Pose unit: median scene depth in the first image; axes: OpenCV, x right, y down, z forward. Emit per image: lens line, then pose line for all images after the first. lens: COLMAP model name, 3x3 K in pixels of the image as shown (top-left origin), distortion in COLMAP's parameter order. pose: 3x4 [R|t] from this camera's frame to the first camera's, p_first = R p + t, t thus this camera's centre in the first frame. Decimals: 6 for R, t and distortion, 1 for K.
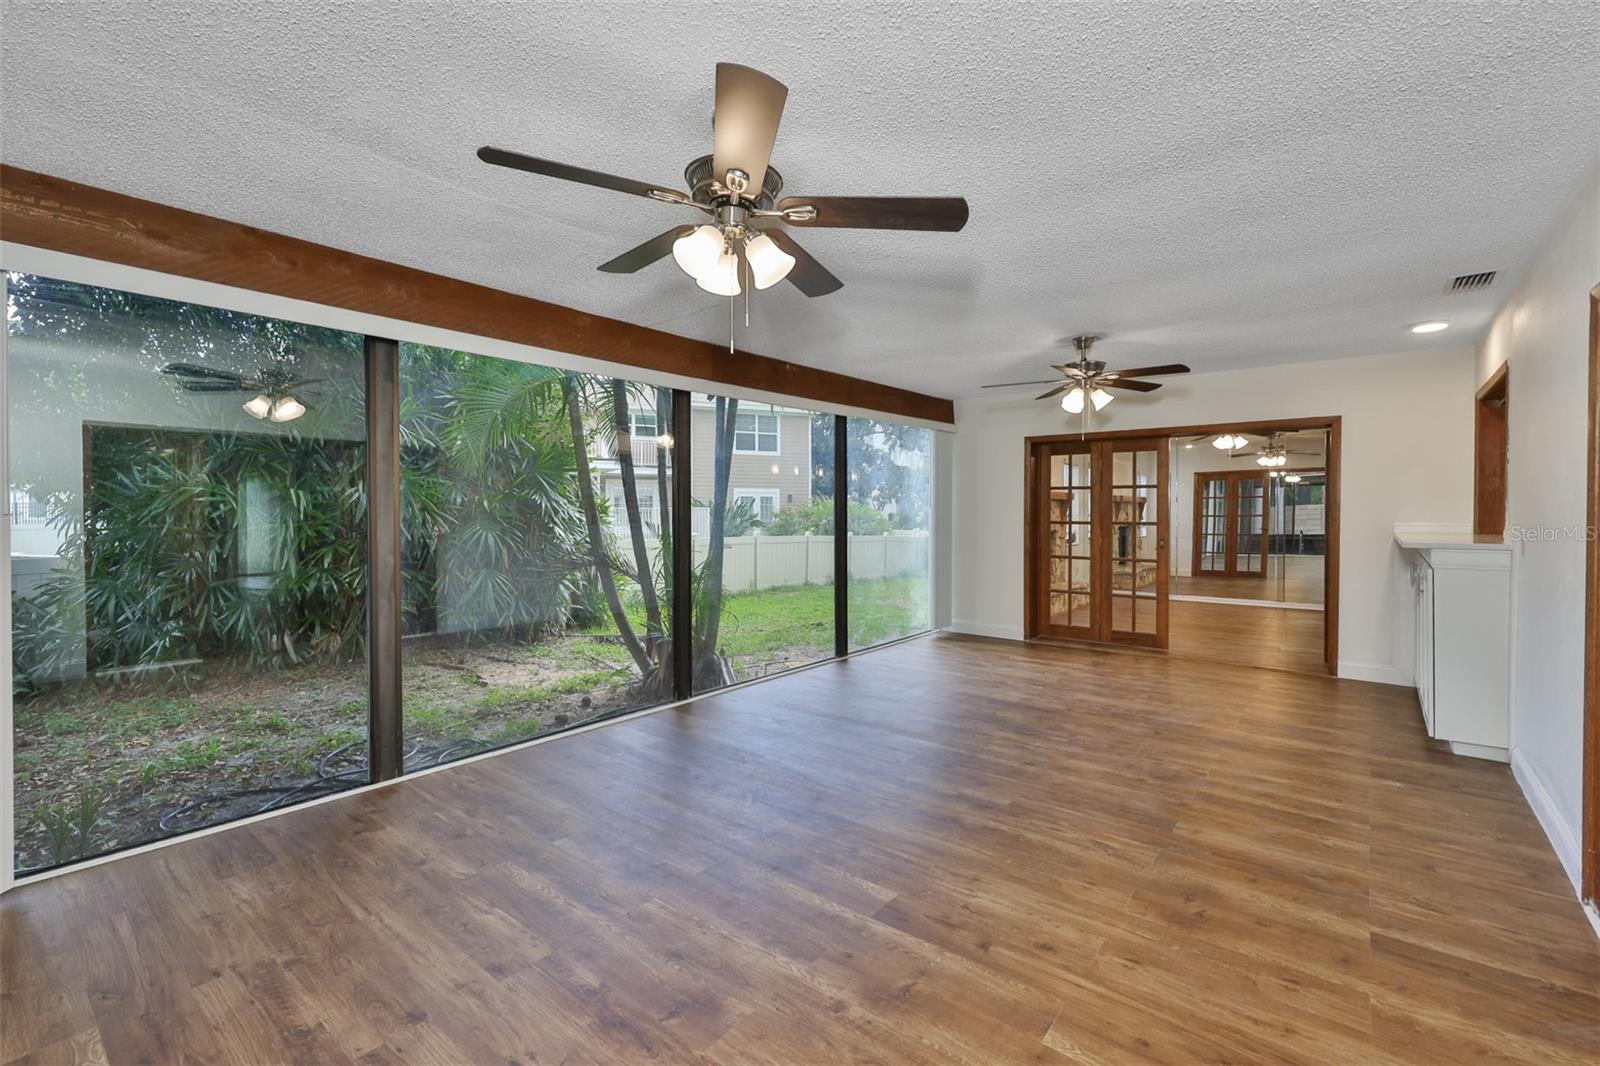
lens RADIAL K [[694.6, 0, 802.9], [0, 694.6, 521.0], [0, 0, 1]] dist [0.001491, 0.000300]
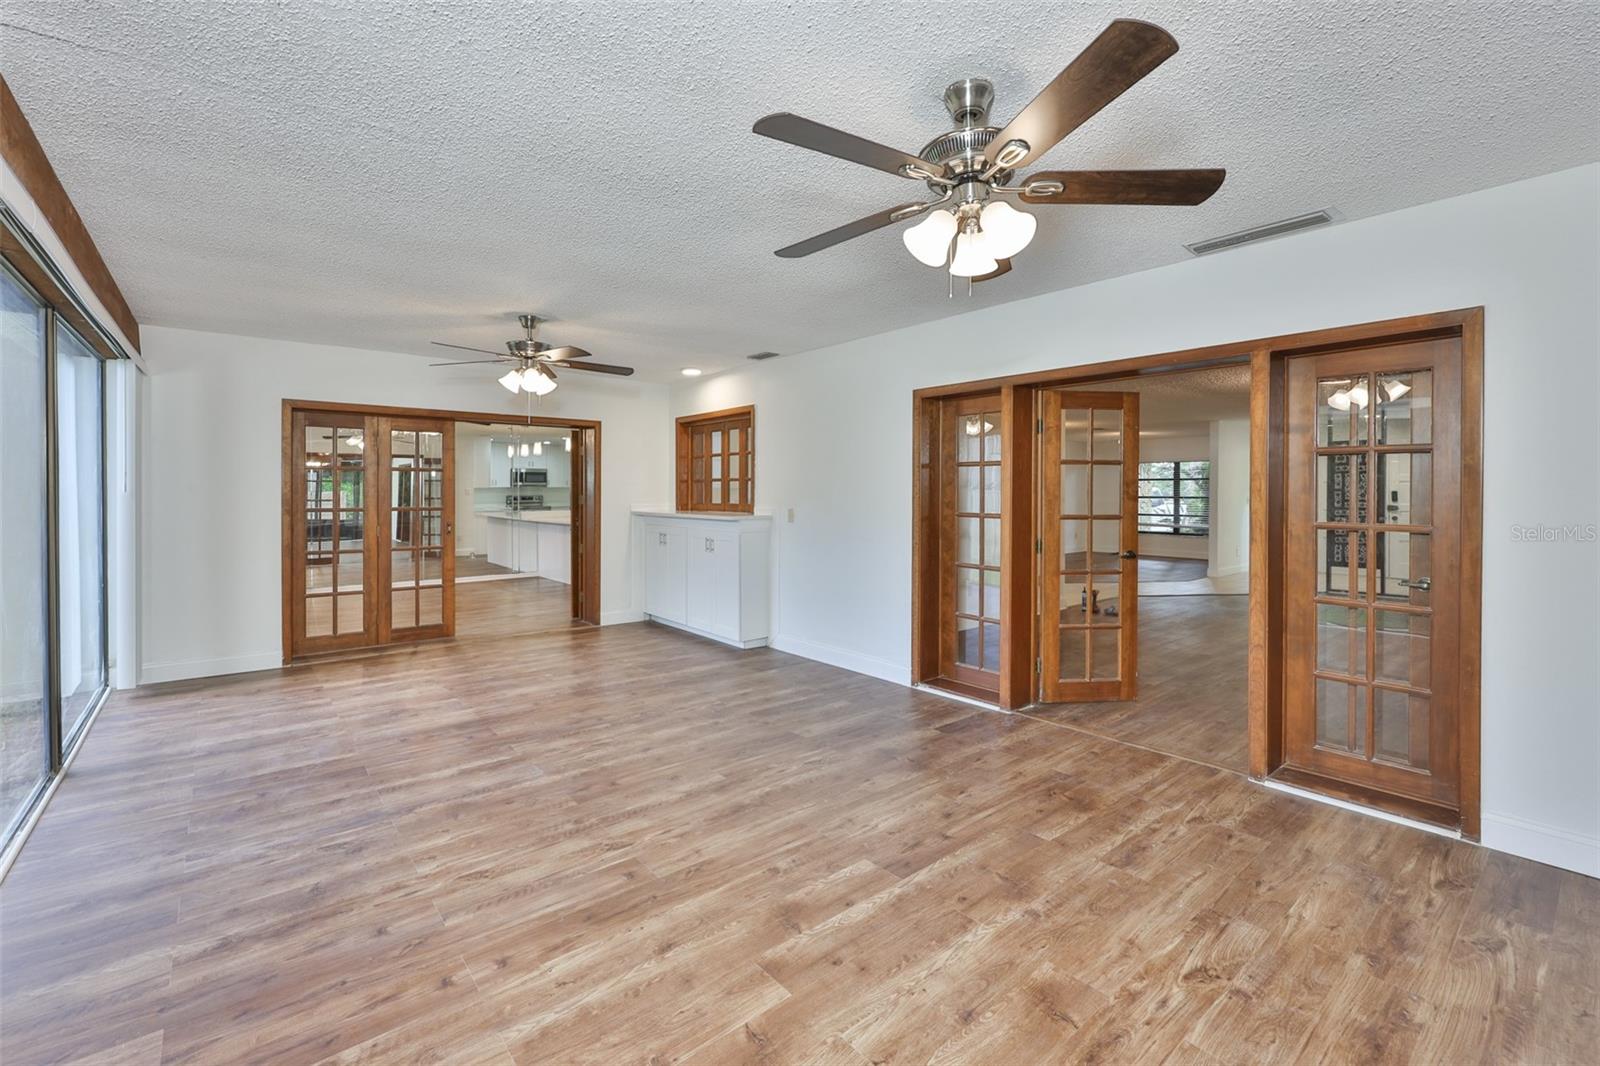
lens RADIAL K [[689.2, 0, 799.2], [0, 689.2, 498.9], [0, 0, 1]] dist [0.000099, 0.000023]
pose [[0.197262, -0.005768, 0.980334, -0.708820], [0.013024, 0.999910, 0.003263, -0.014009], [-0.980264, 0.012124, 0.197319, 0.688415]]
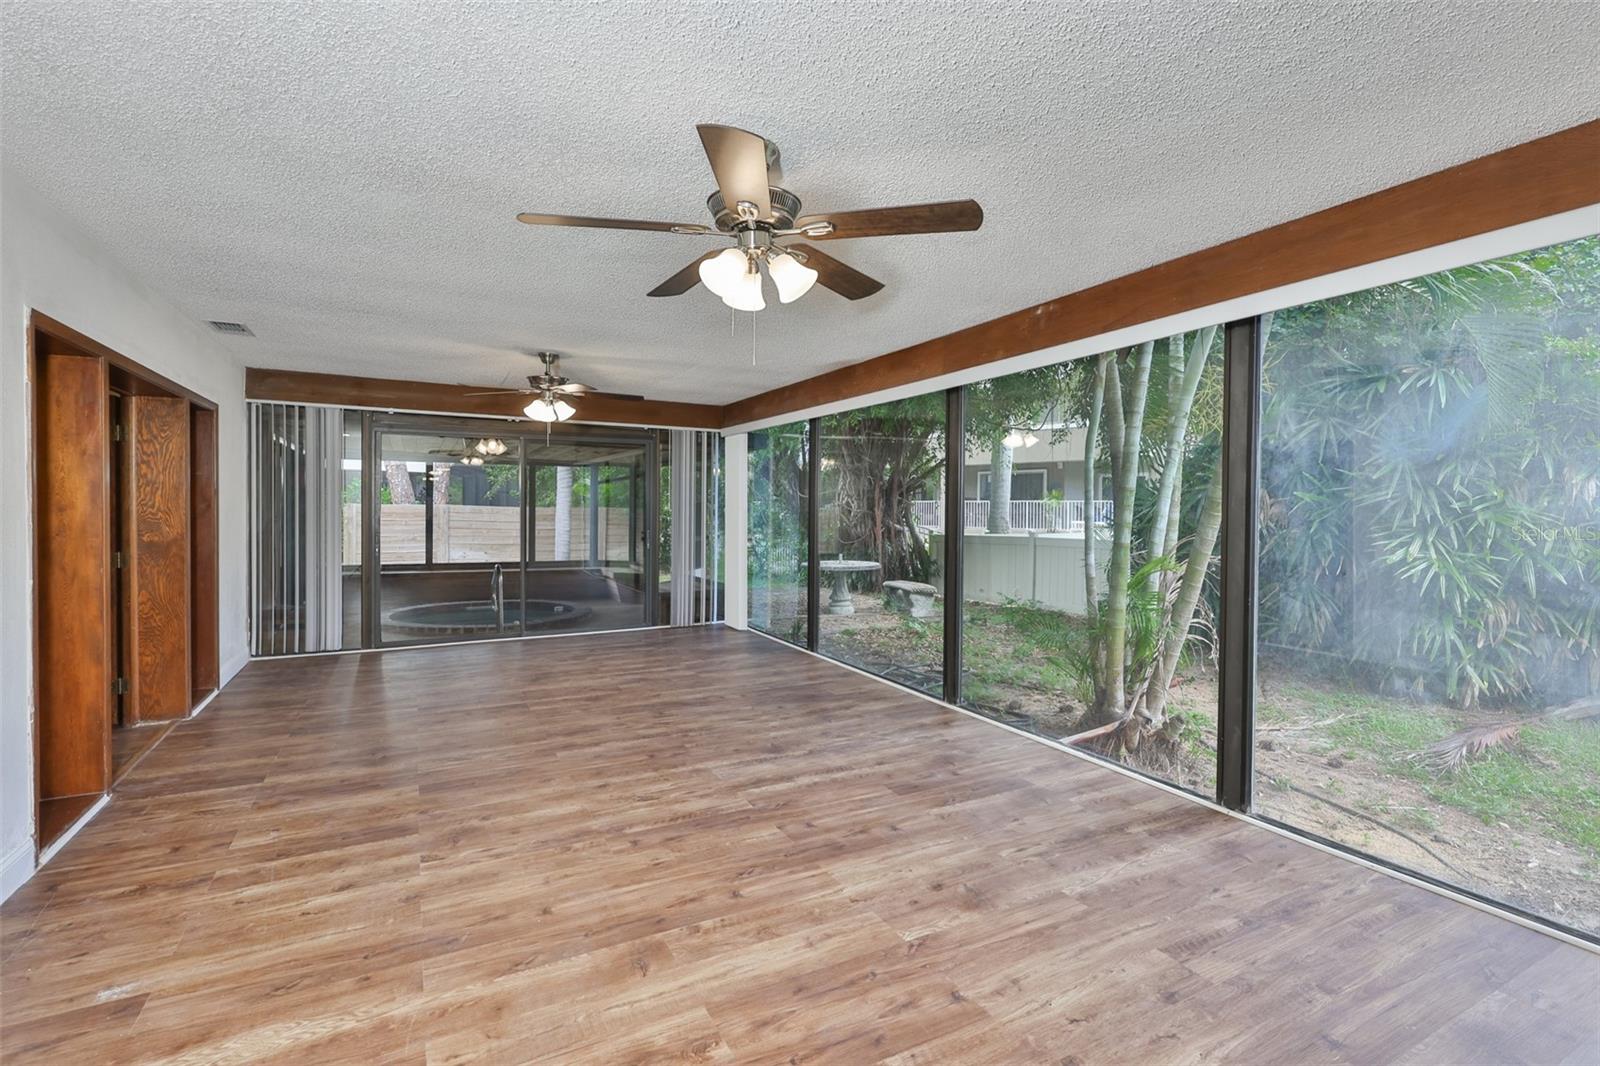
lens RADIAL K [[742.6, 0, 799.9], [0, 742.6, 516.5], [0, 0, 1]] dist [0.035105, -0.000047]
pose [[-0.395783, 0.015795, -0.918208, 1.295383], [-0.013030, 0.999655, 0.022813, -0.023802], [0.918252, 0.020993, -0.395440, 1.888120]]
